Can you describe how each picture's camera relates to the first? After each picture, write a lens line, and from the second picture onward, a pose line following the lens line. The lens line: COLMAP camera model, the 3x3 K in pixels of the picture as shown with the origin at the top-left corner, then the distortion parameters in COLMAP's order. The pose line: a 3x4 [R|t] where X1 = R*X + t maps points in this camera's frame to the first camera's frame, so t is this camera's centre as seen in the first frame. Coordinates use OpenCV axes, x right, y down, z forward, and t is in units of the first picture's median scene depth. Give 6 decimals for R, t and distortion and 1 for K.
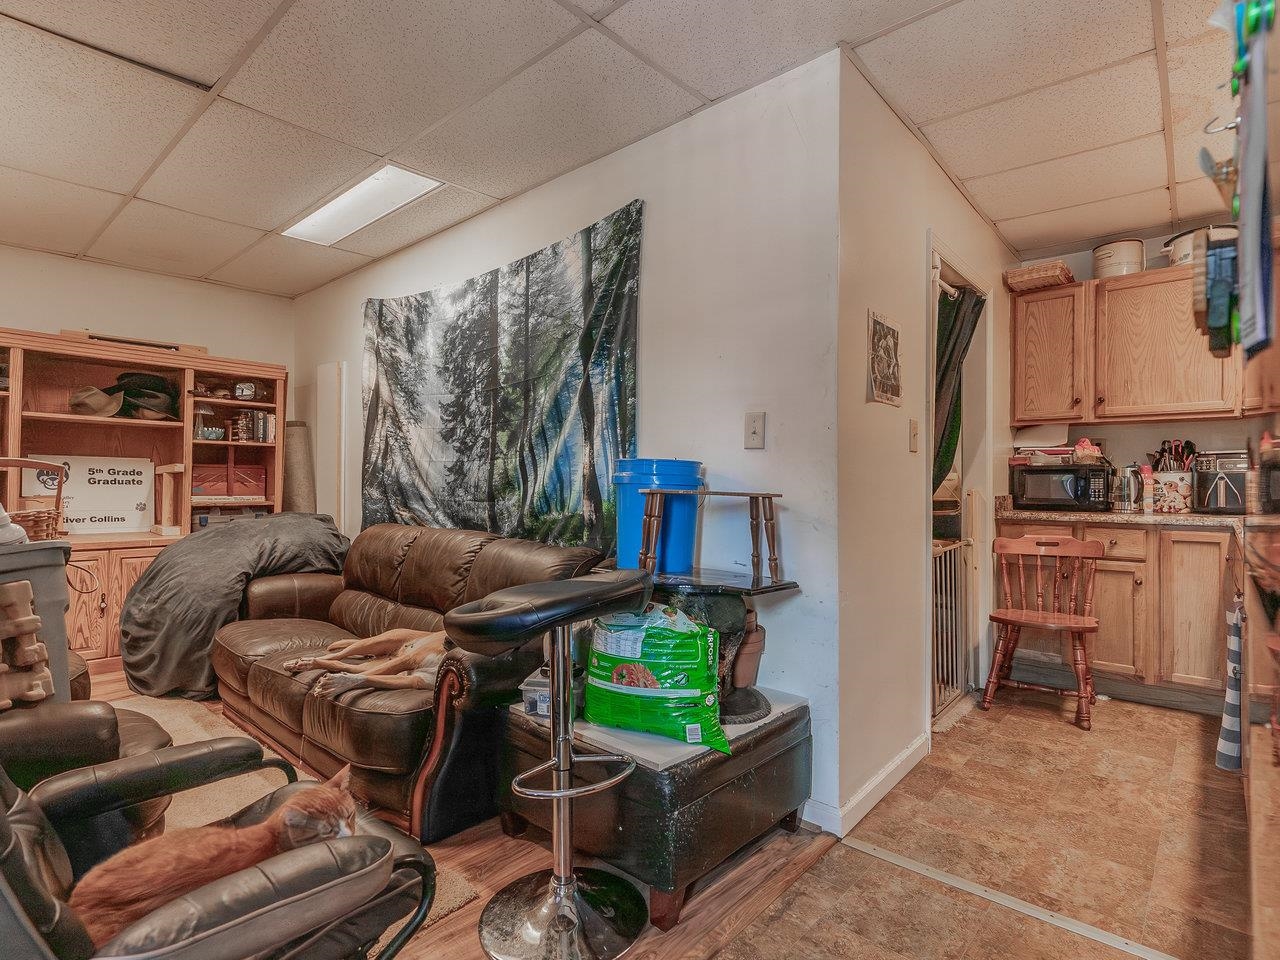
lens RADIAL K [[664.2, 0, 640.7], [0, 664.2, 477.5], [0, 0, 1]] dist [-0.005376, 0.000737]
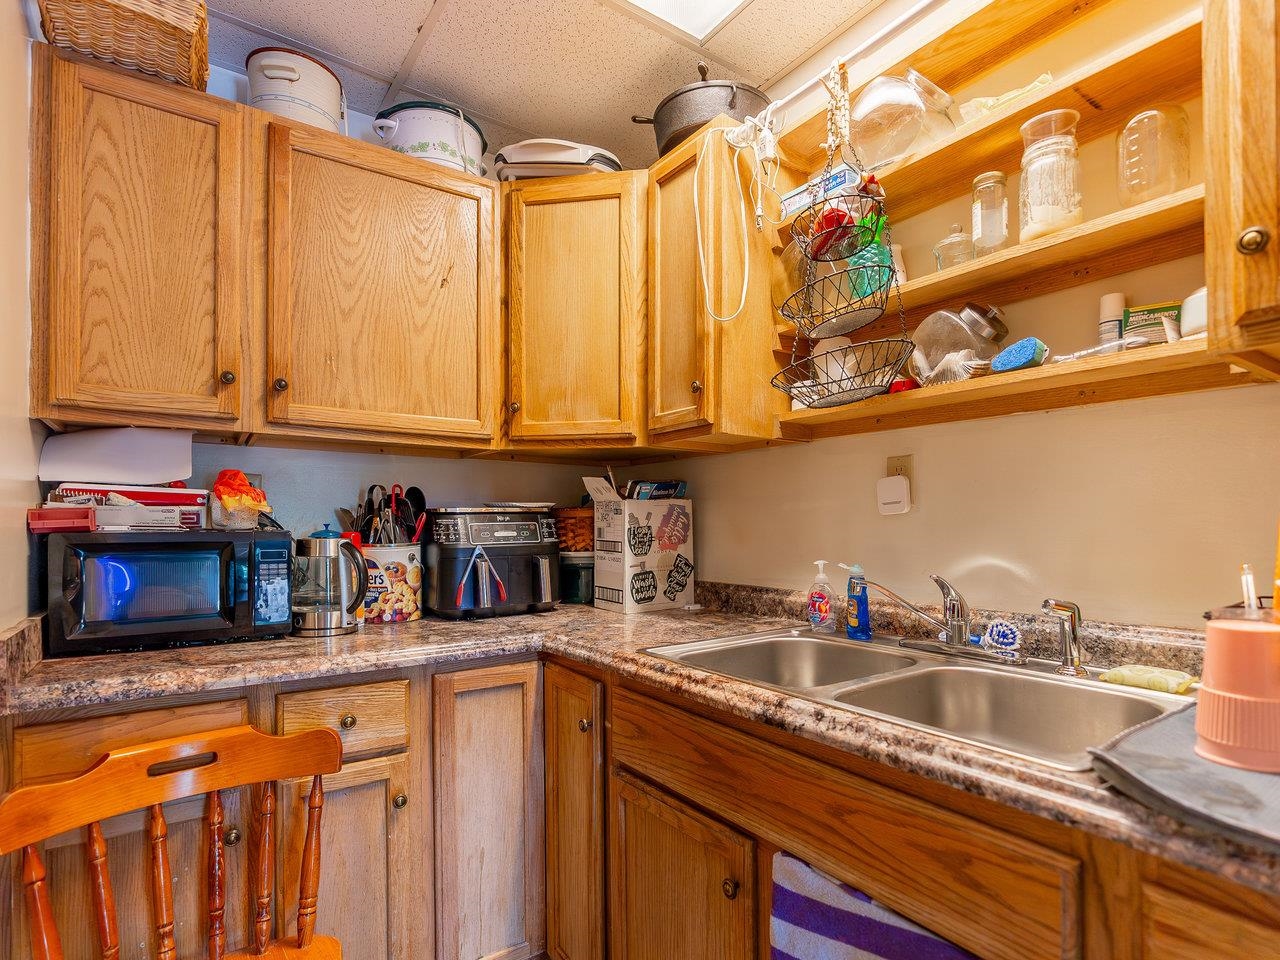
lens RADIAL K [[664.2, 0, 638.2], [0, 664.2, 518.9], [0, 0, 1]] dist [-0.005376, 0.000737]
pose [[0.220645, 0.003021, 0.975349, 0.316992], [-0.002855, 0.999993, -0.002452, -0.027207], [-0.975350, -0.002243, 0.220652, 0.670781]]
